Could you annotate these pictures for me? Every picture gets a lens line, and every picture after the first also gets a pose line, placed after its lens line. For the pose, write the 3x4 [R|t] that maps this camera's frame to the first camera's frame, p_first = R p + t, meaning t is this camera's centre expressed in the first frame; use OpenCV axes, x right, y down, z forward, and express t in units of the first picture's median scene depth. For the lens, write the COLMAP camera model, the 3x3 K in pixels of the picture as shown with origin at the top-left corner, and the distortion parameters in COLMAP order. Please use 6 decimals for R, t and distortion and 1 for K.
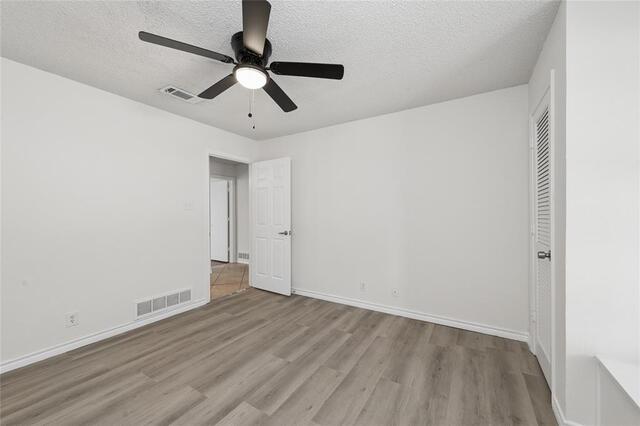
lens RADIAL K [[258.6, 0, 327.9], [0, 258.6, 208.1], [0, 0, 1]] dist [0.000108, -0.000187]
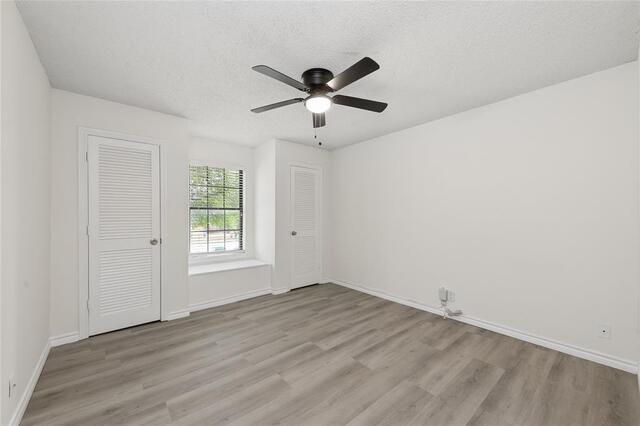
lens RADIAL K [[252.7, 0, 320.0], [0, 252.7, 213.0], [0, 0, 1]] dist [-0.000581, -0.000107]
pose [[-0.940148, 0.002875, 0.340754, -0.646816], [-0.002977, 0.999857, -0.016648, 0.029339], [-0.340753, -0.016666, -0.940005, 1.951503]]
